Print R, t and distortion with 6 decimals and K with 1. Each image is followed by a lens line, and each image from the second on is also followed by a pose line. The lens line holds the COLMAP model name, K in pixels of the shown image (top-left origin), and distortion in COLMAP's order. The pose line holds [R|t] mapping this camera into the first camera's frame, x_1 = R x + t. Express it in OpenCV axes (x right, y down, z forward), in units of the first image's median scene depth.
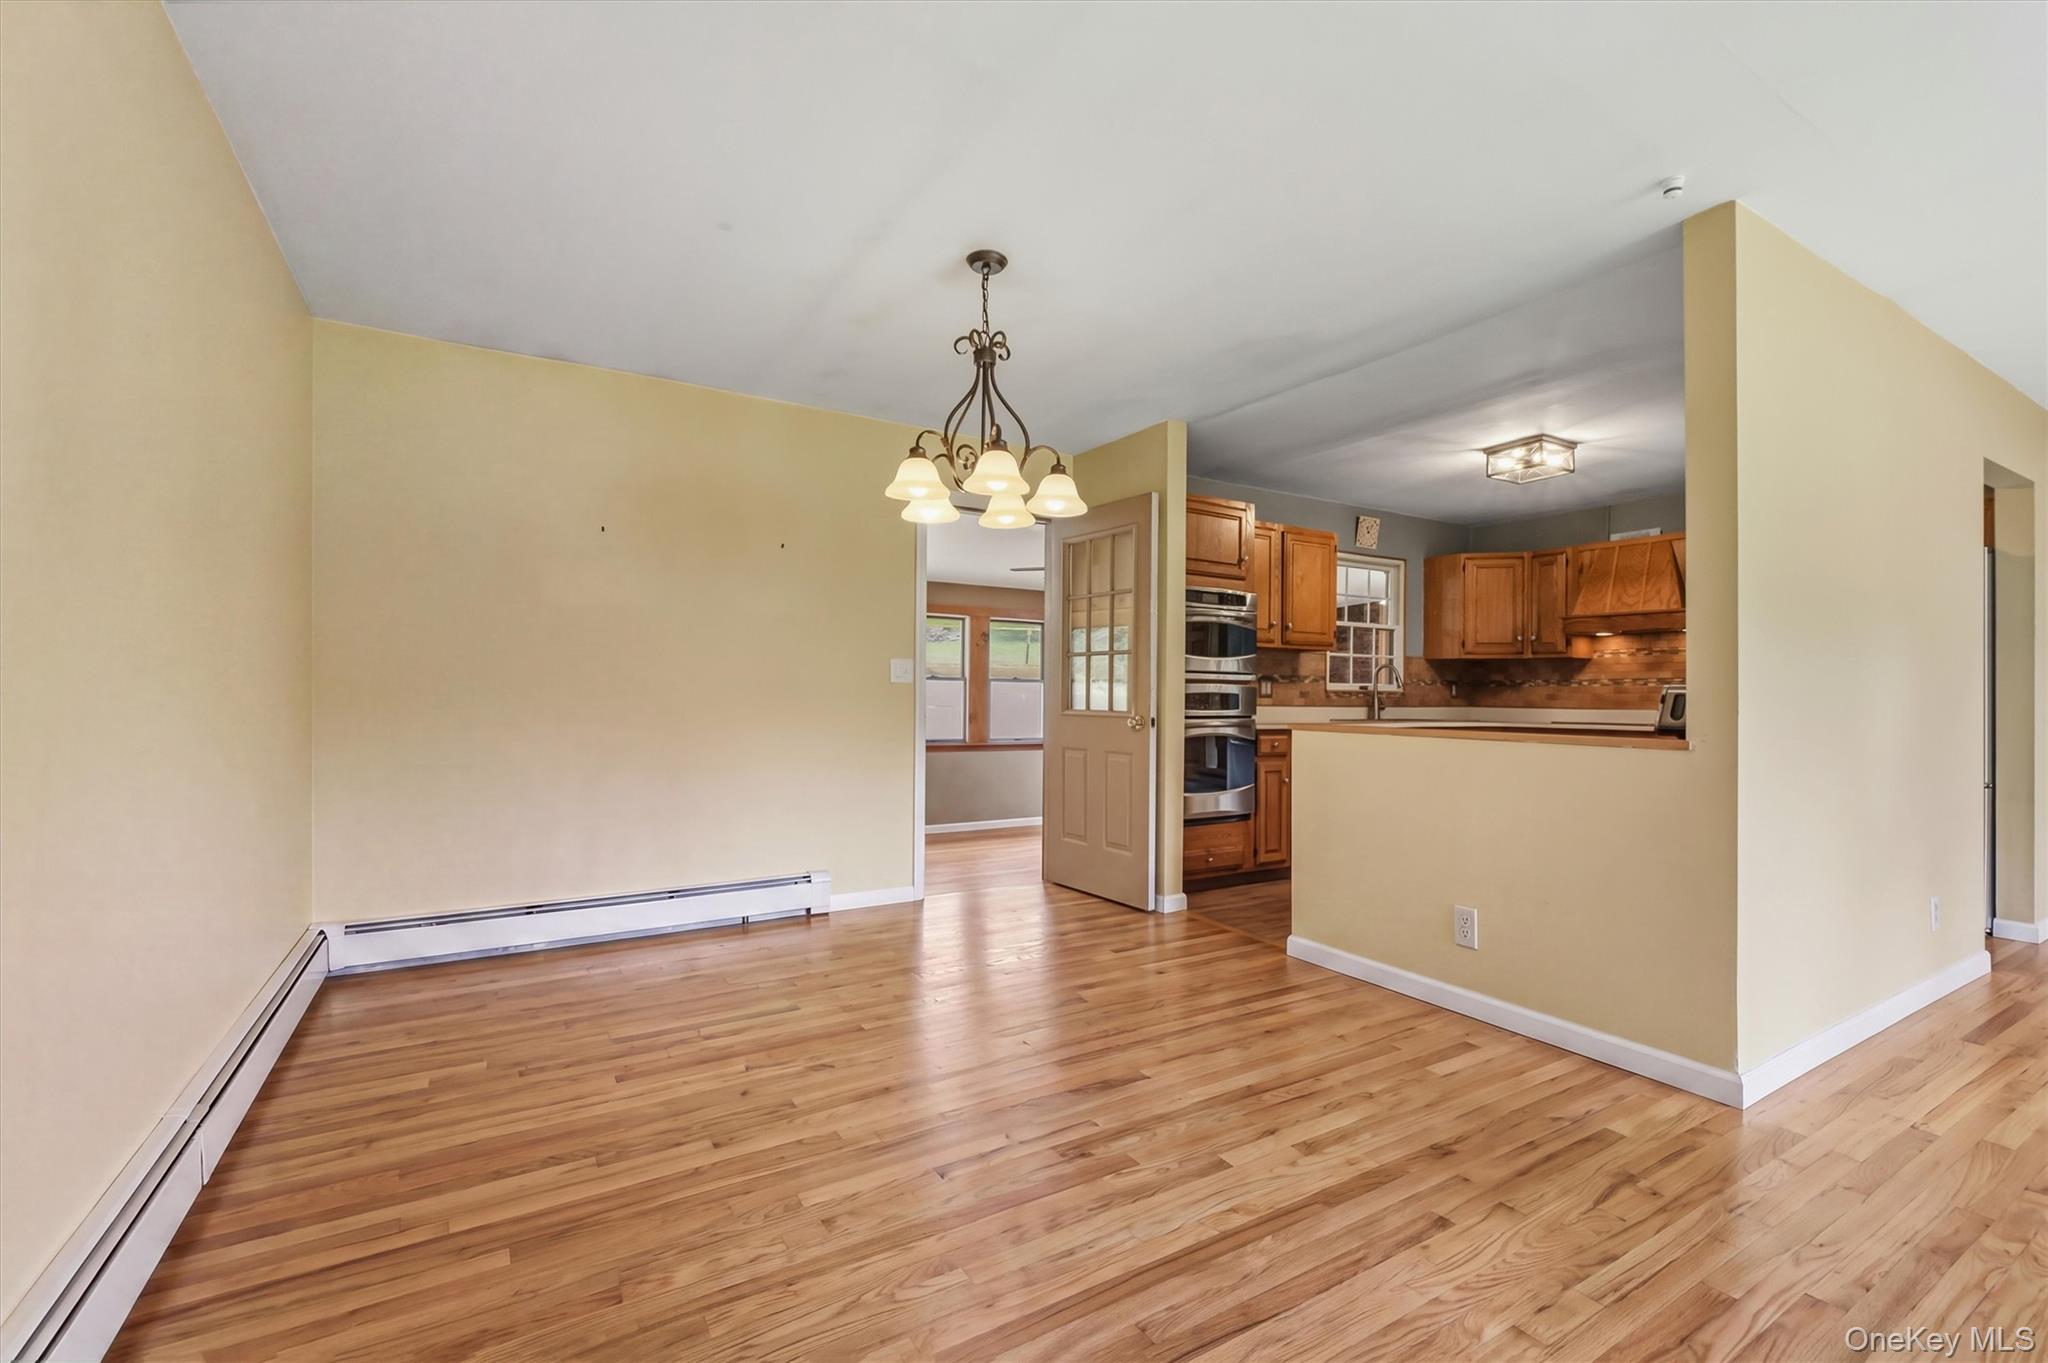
lens RADIAL K [[869.7, 0, 1021.9], [0, 869.7, 689.2], [0, 0, 1]] dist [0.002909, -0.000132]
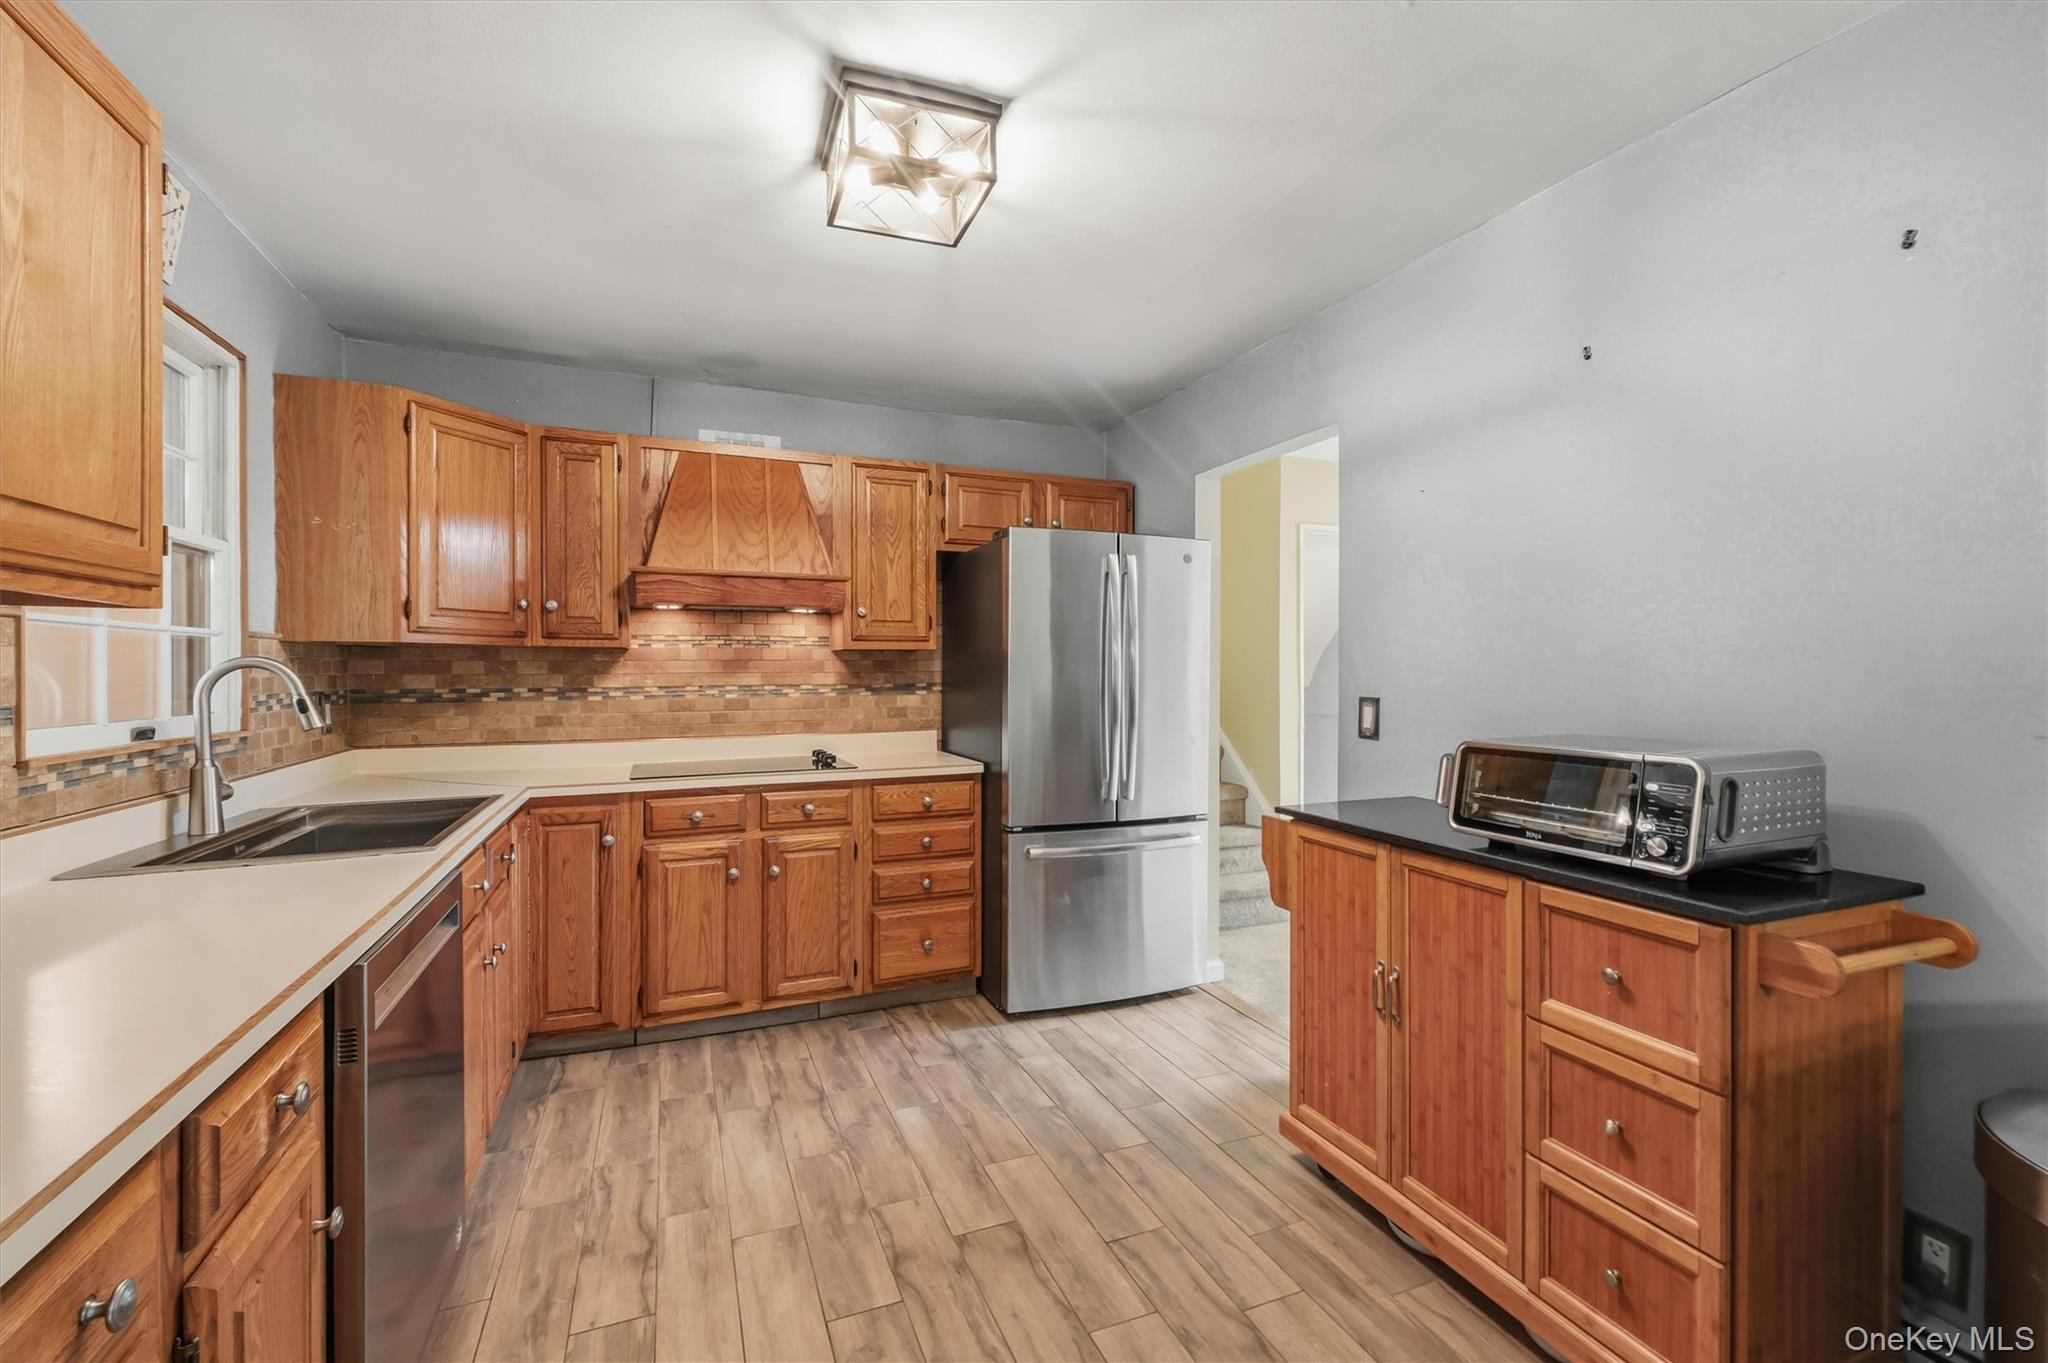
lens RADIAL K [[869.7, 0, 1024.9], [0, 869.7, 682.7], [0, 0, 1]] dist [0.002909, -0.000132]
pose [[0.146802, -0.022065, 0.988920, 0.150083], [-0.002354, 0.999741, 0.022656, -0.028184], [-0.989163, -0.005653, 0.146712, 0.693007]]
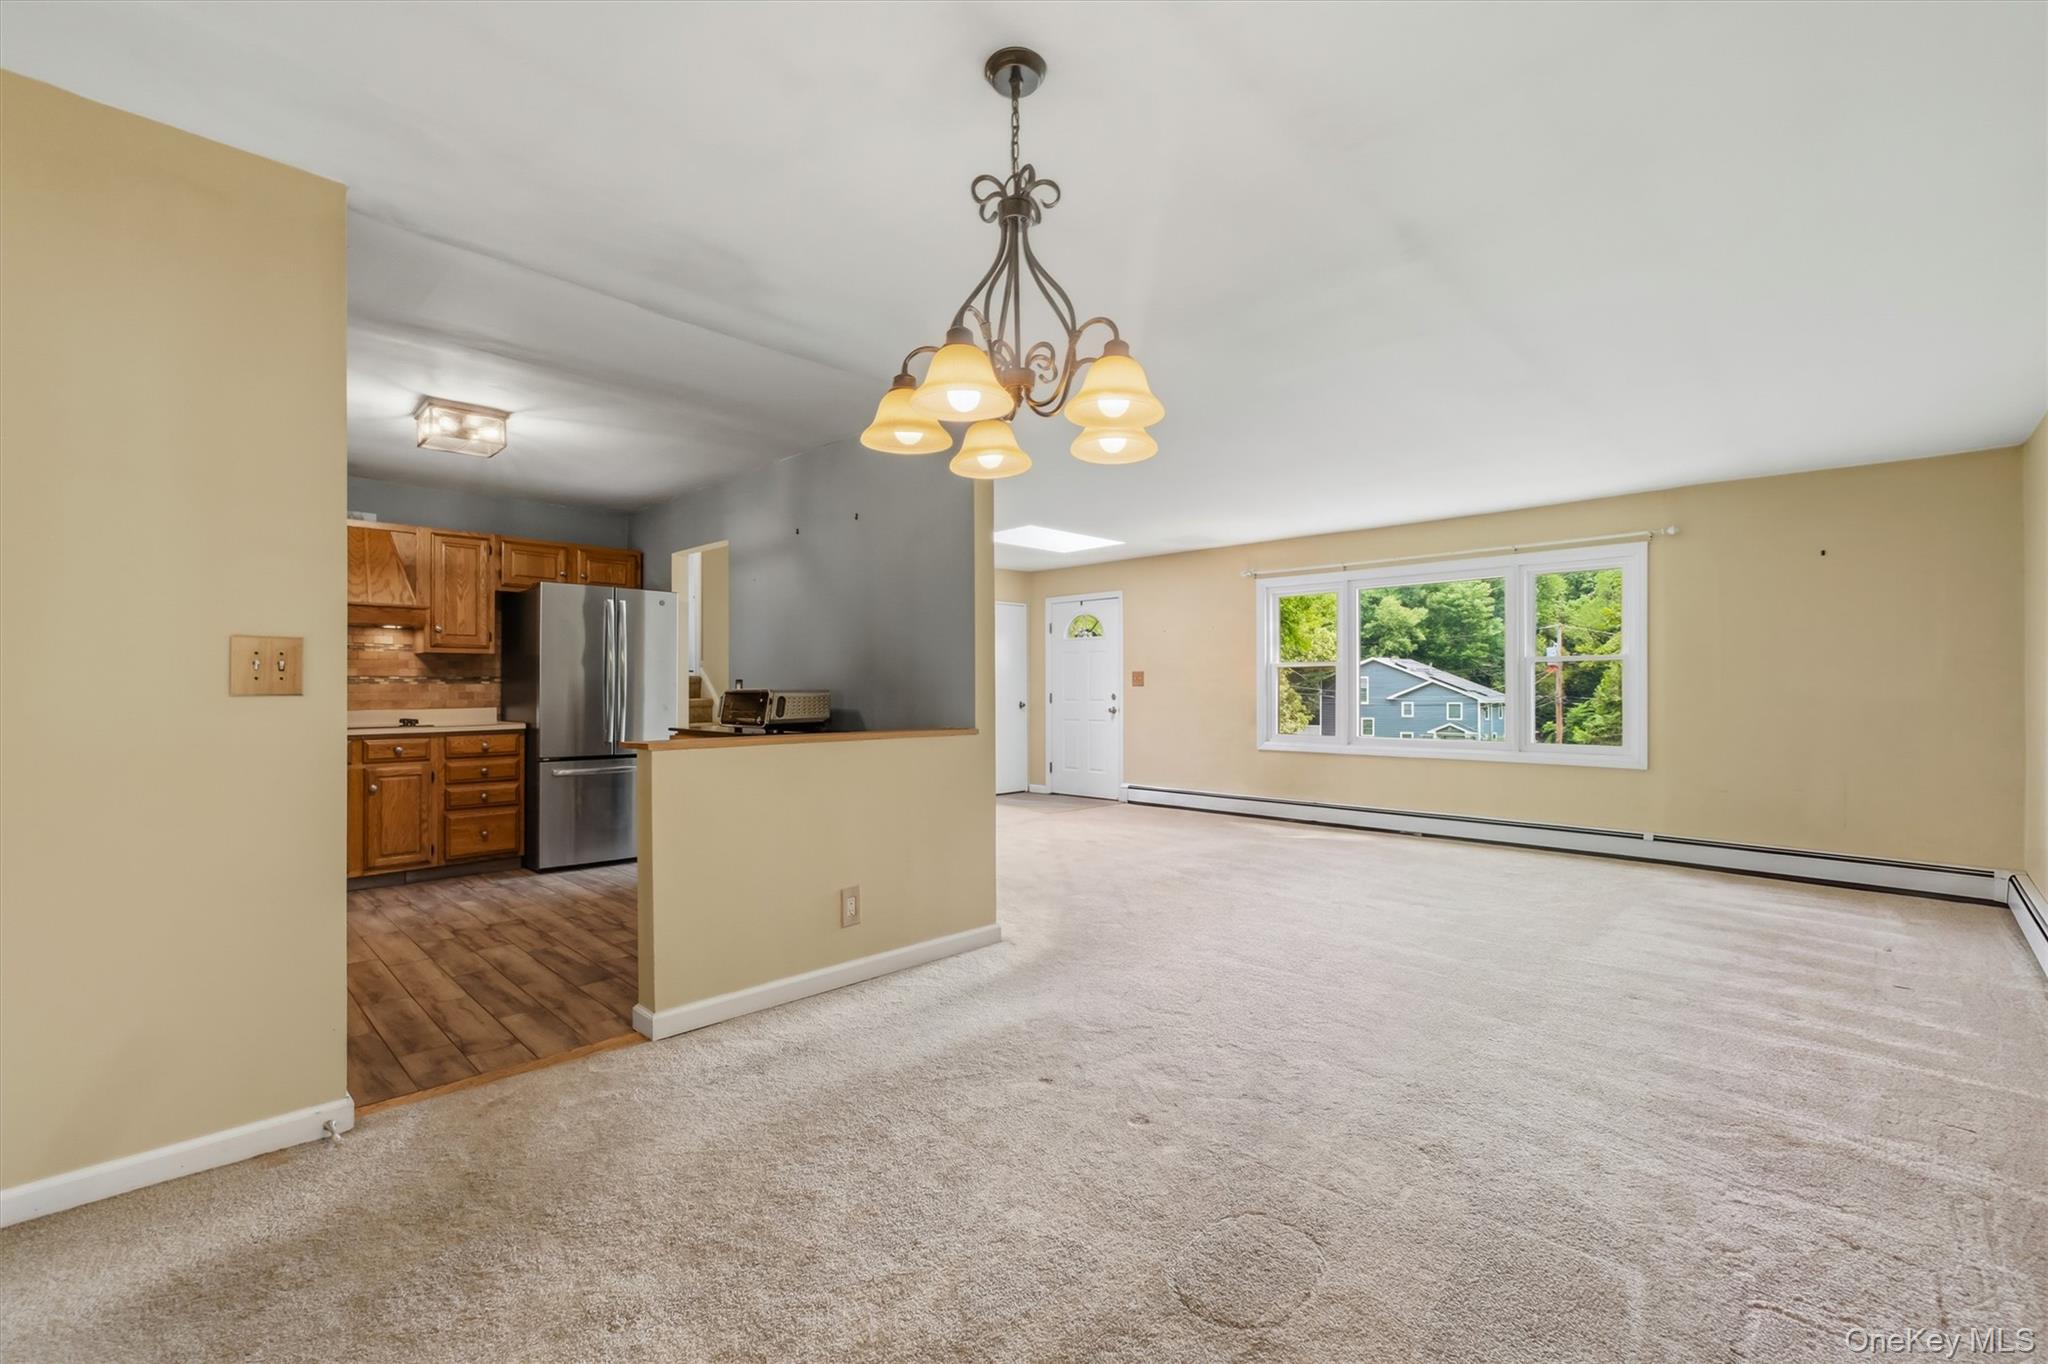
lens RADIAL K [[869.7, 0, 1019.2], [0, 869.7, 691.4], [0, 0, 1]] dist [0.002909, -0.000132]
pose [[-0.249318, -0.009756, 0.968373, -0.315961], [-0.007059, 0.999941, 0.008256, -0.008550], [-0.968396, -0.004777, -0.249372, 0.527531]]
